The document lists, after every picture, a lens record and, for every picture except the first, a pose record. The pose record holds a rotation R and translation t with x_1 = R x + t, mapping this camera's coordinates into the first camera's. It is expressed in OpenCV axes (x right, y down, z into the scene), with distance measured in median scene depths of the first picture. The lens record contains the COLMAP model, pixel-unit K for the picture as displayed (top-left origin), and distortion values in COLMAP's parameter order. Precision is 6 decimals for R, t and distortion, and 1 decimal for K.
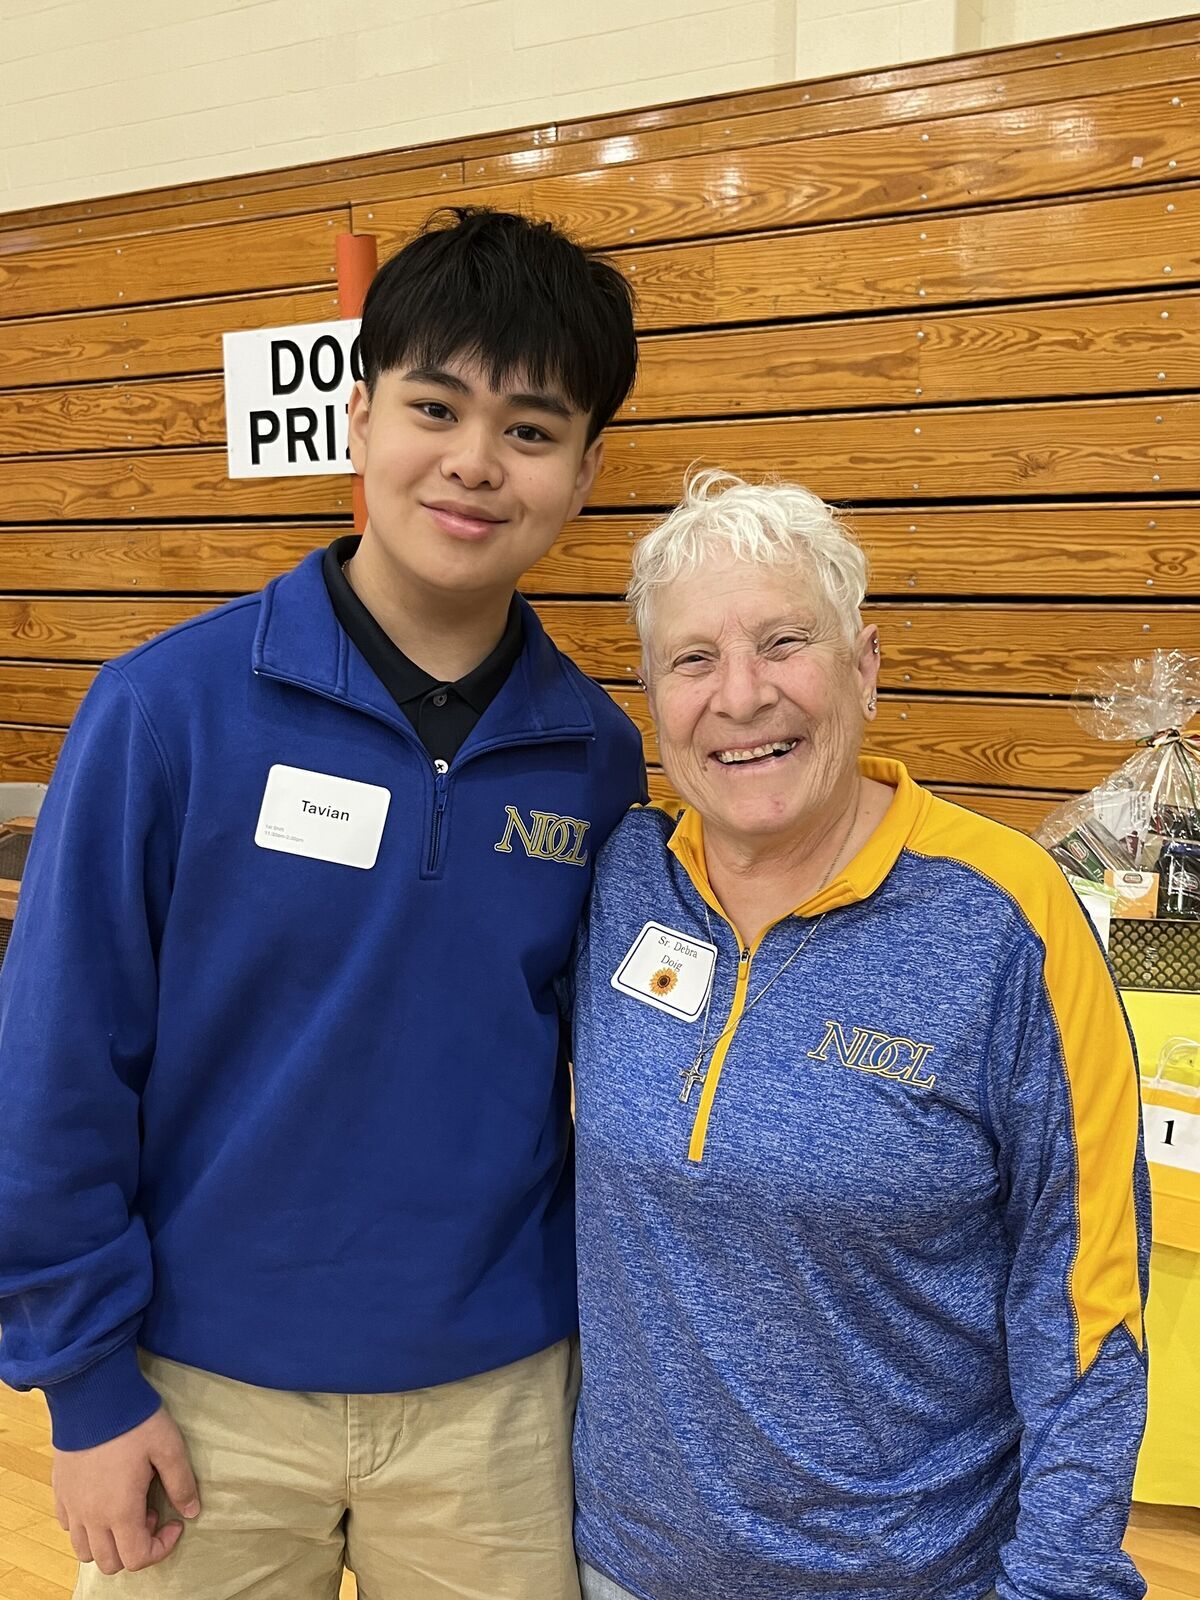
lens RADIAL K [[1569.7, 0, 599.3], [0, 1569.7, 815.1], [0, 0, 1]] dist [0.017002, 0.000000]
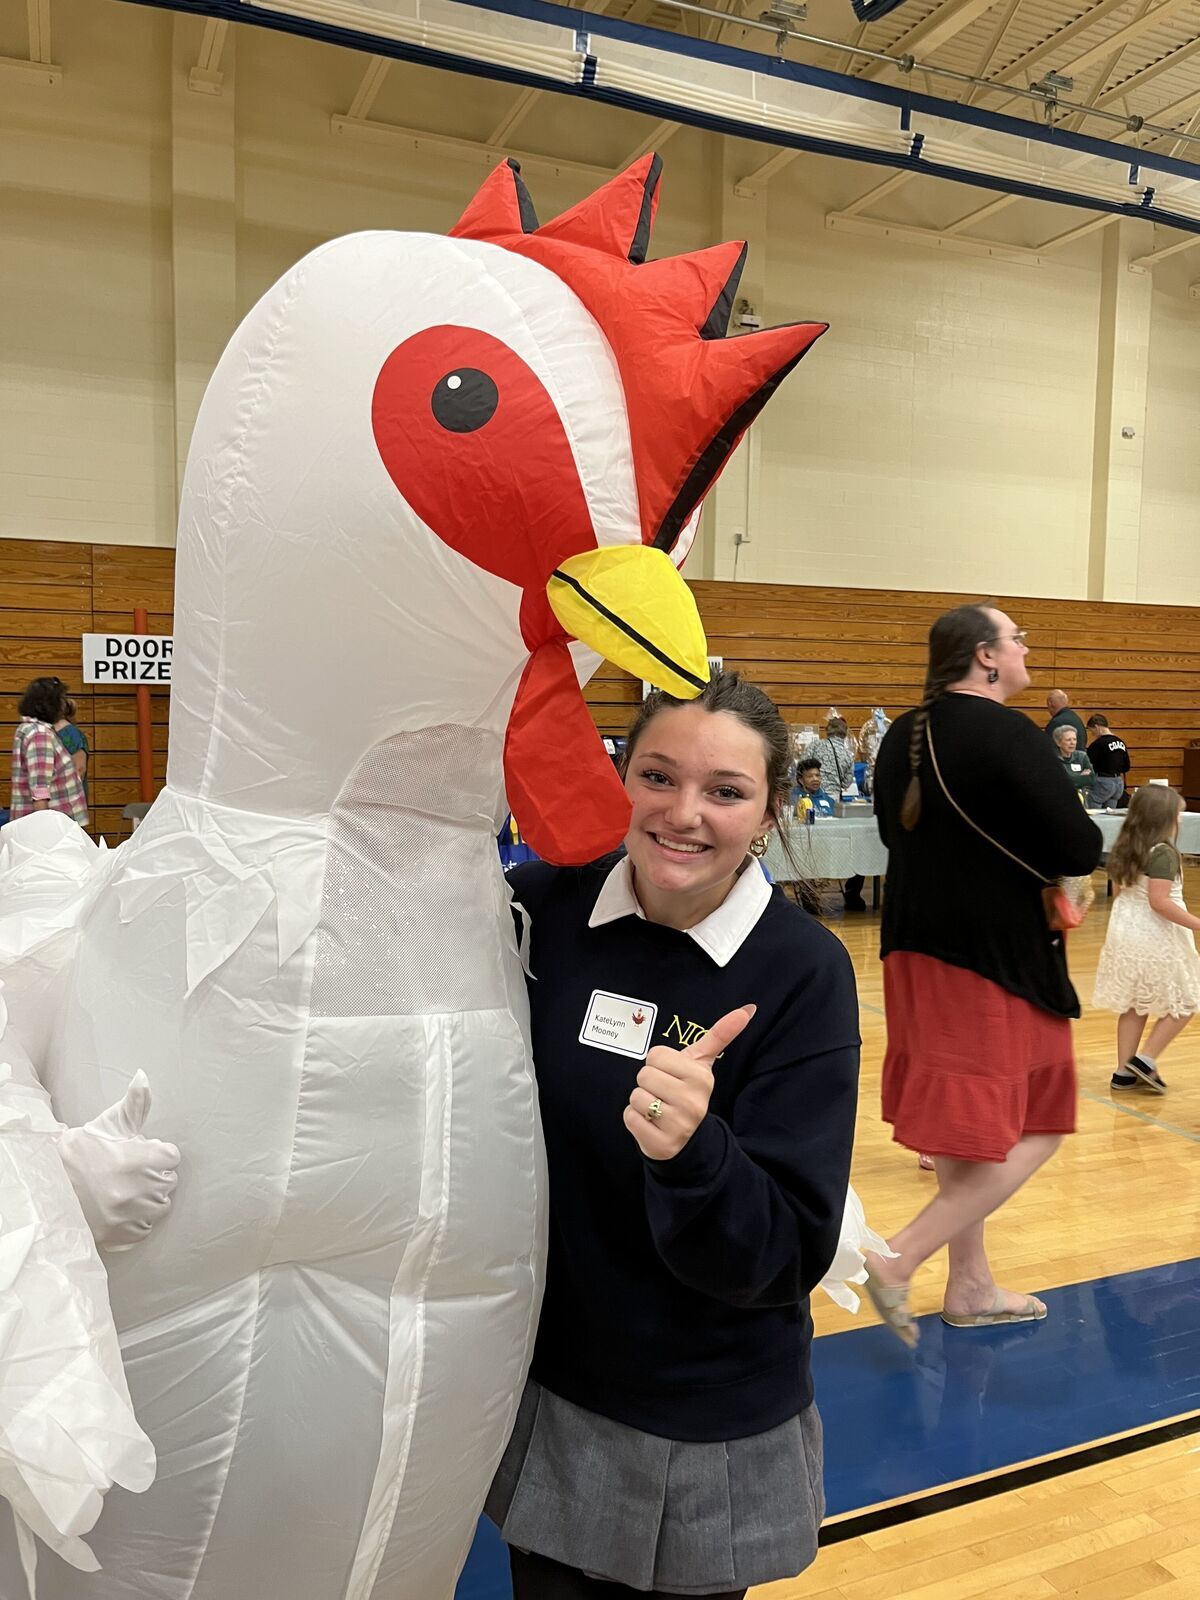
lens RADIAL K [[1219.4, 0, 586.0], [0, 1219.4, 798.8], [0, 0, 1]] dist [0.016290, -0.034127]
pose [[0.623358, -0.040330, 0.780896, -1.457804], [0.103426, 0.994147, -0.031218, 0.165664], [-0.775066, 0.100225, 0.623881, -1.110963]]
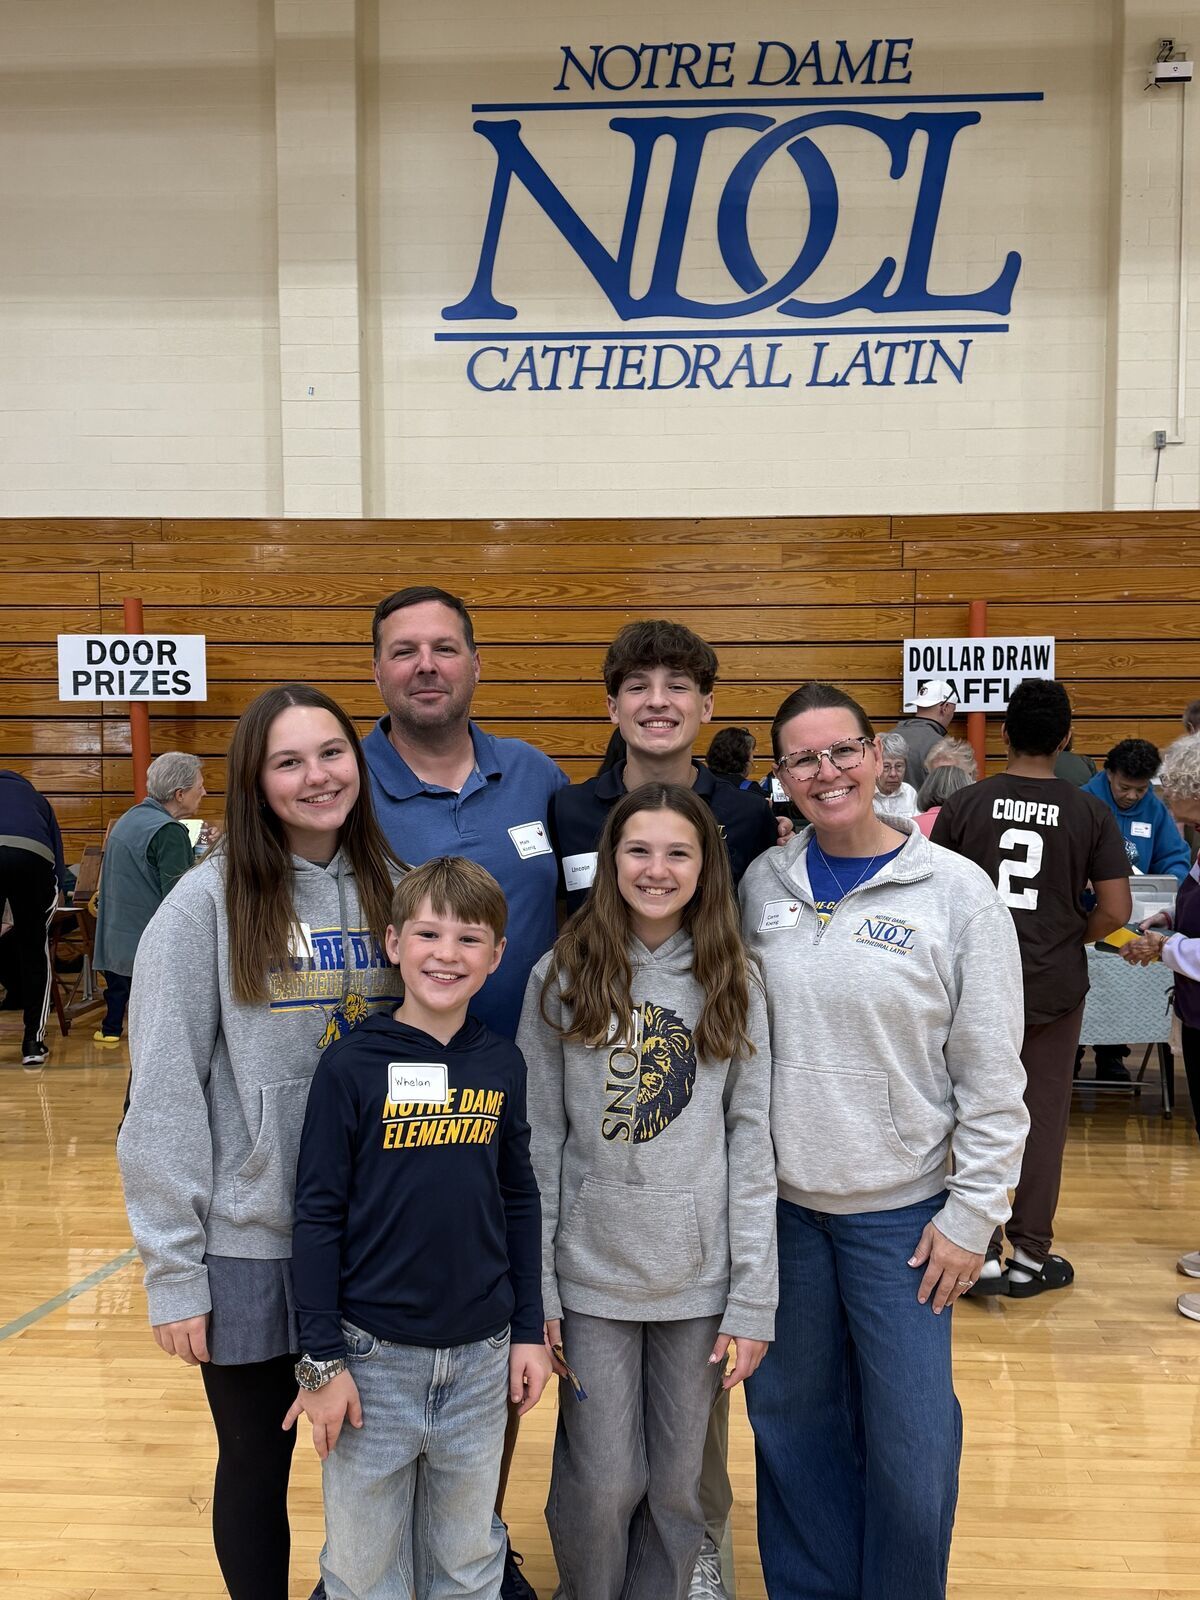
lens RADIAL K [[1553.4, 0, 611.4], [0, 1553.4, 802.2], [0, 0, 1]] dist [0.045901, 0.000000]
pose [[0.890986, -0.011840, 0.453877, -0.547832], [0.063935, 0.992971, -0.099605, 0.185026], [-0.449507, 0.117766, 0.885480, -1.223122]]
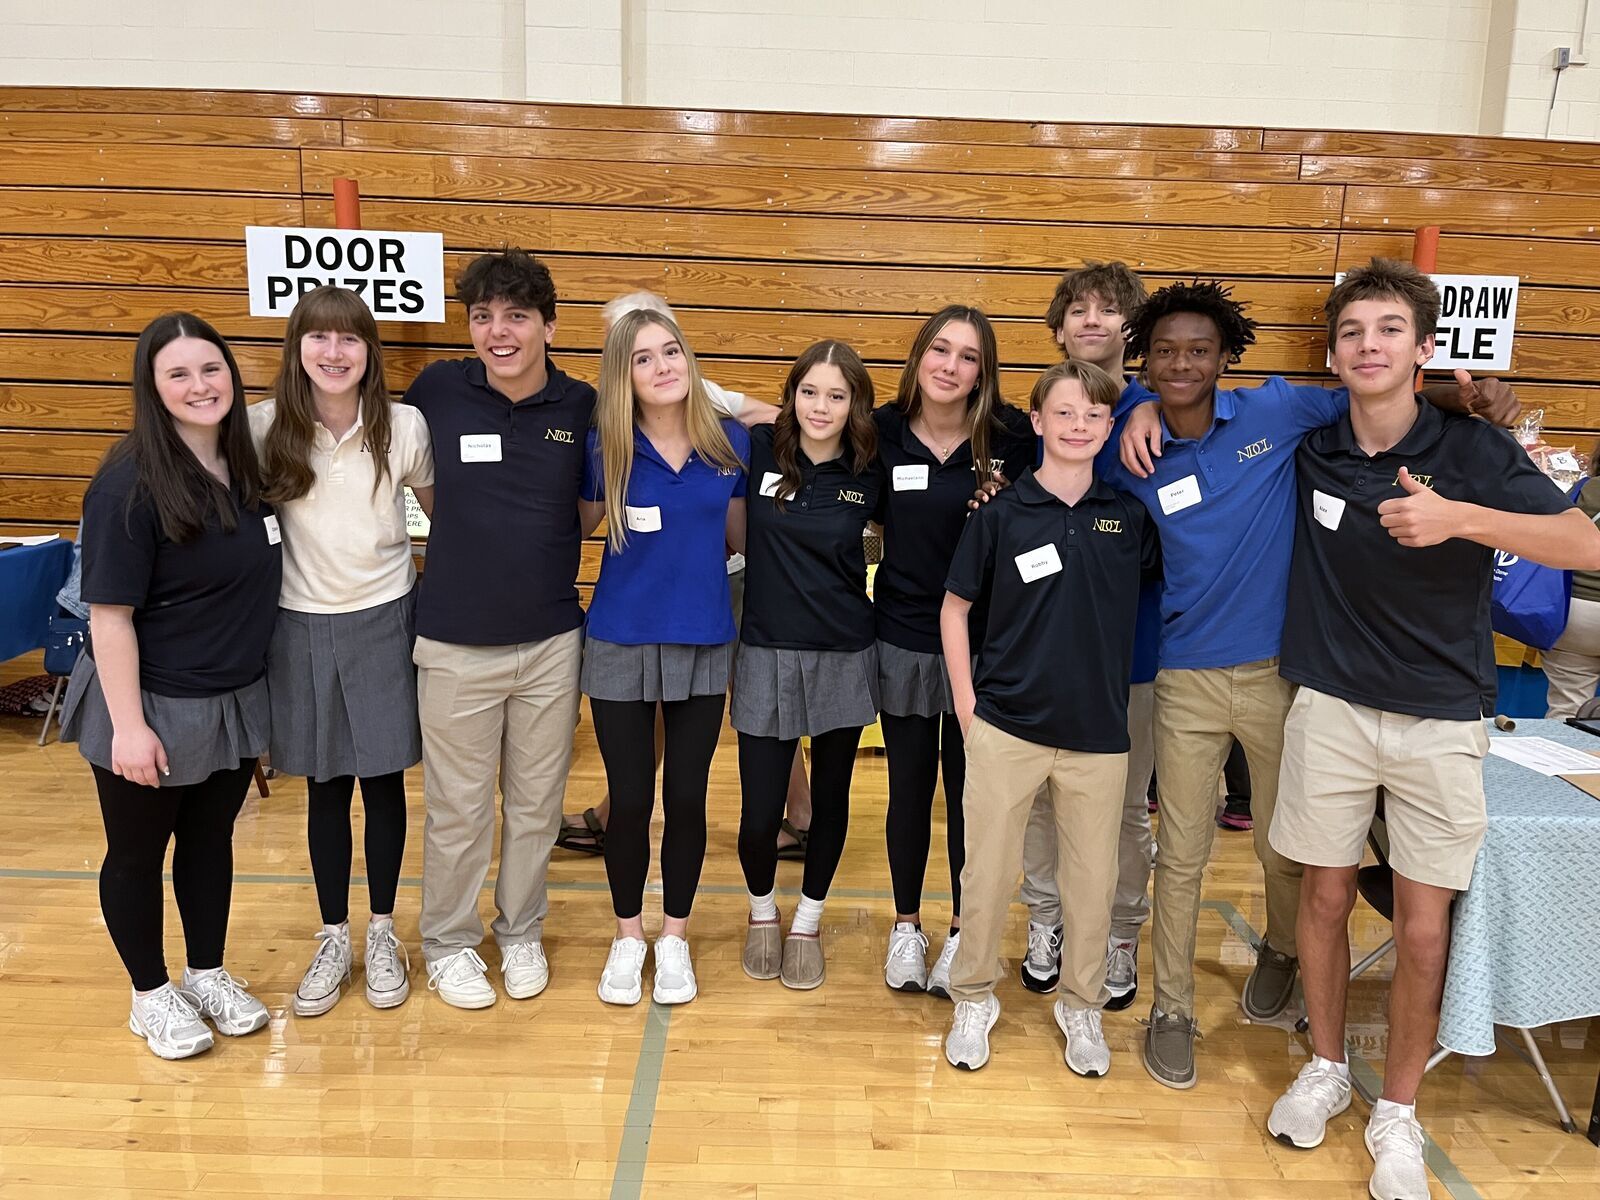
lens RADIAL K [[1219.4, 0, 789.7], [0, 1219.4, 608.9], [0, 0, 1]] dist [0.016290, -0.034127]
pose [[0.866005, -0.057125, 0.496762, -0.410431], [0.040193, 0.998191, 0.044718, 0.054780], [-0.498418, -0.018760, 0.866734, -0.385587]]
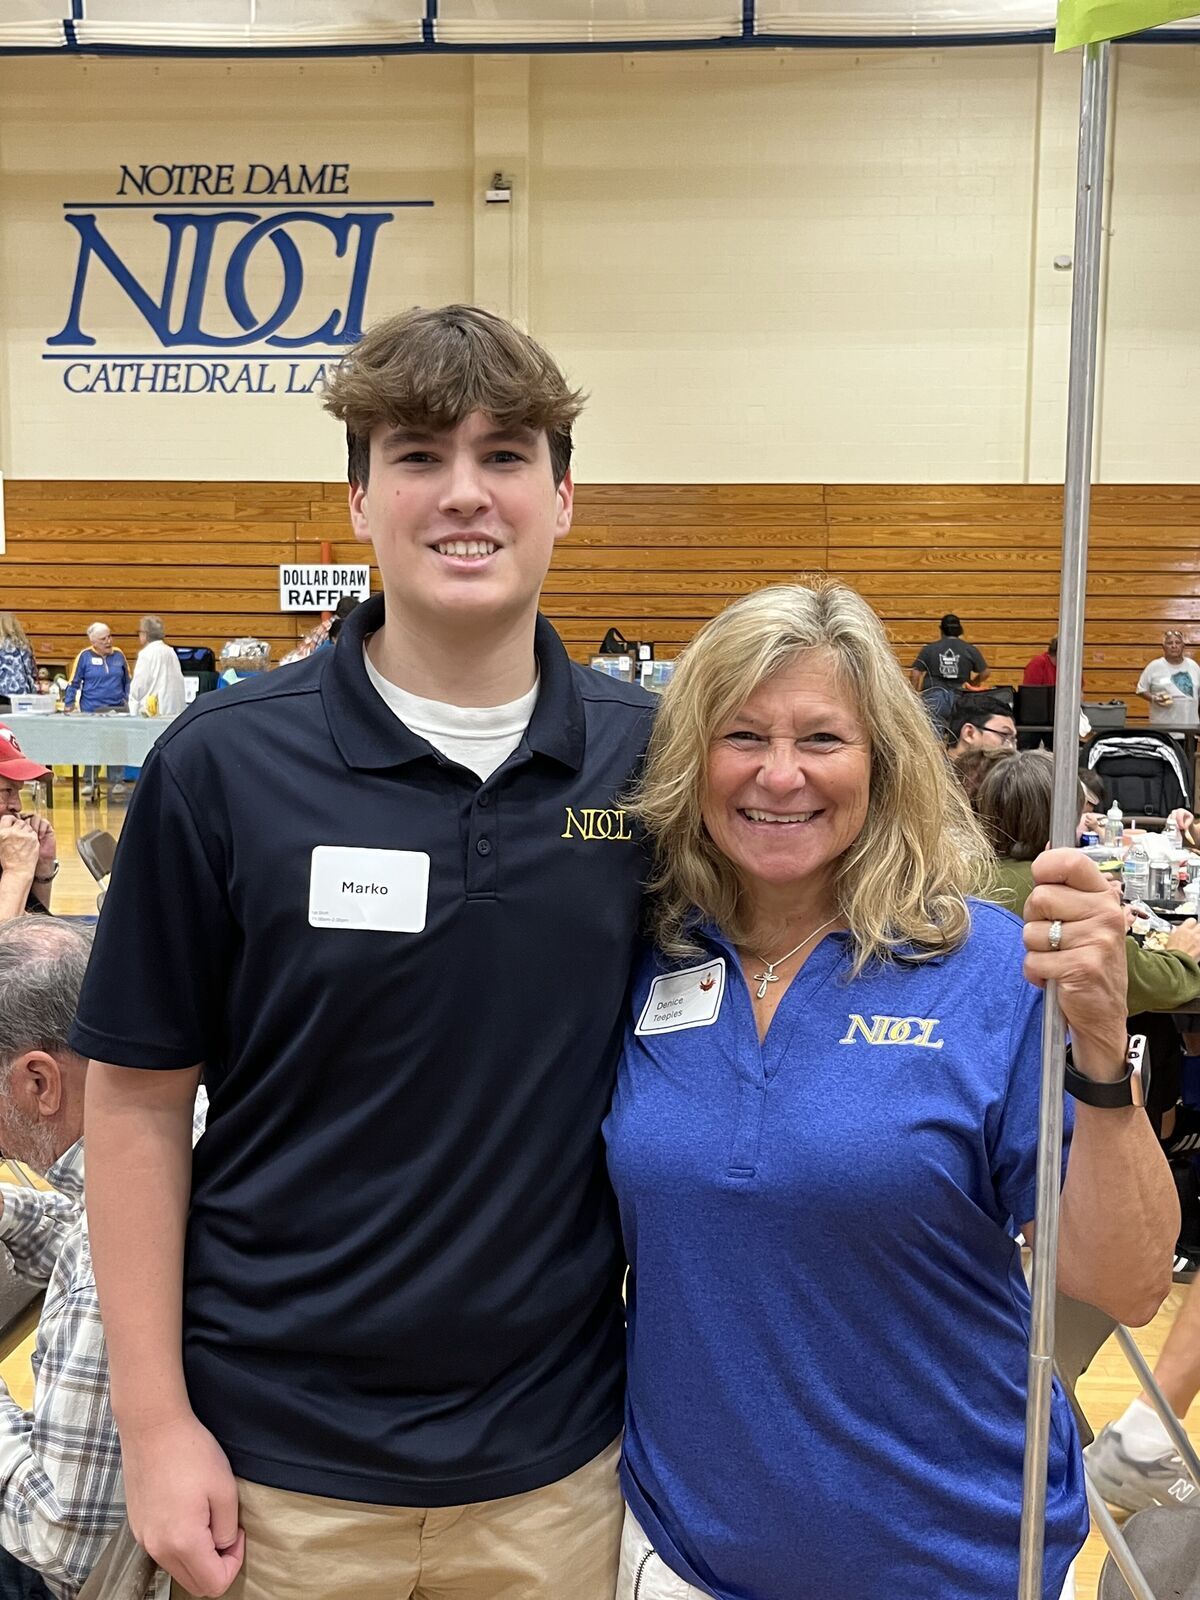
lens RADIAL K [[1817.6, 0, 604.3], [0, 1817.6, 807.3], [0, 0, 1]] dist [0.019843, 0.000000]
pose [[0.912687, -0.011478, 0.408498, -0.210729], [0.040604, 0.997206, -0.062700, 0.604007], [-0.406637, 0.073812, 0.910603, -3.518540]]
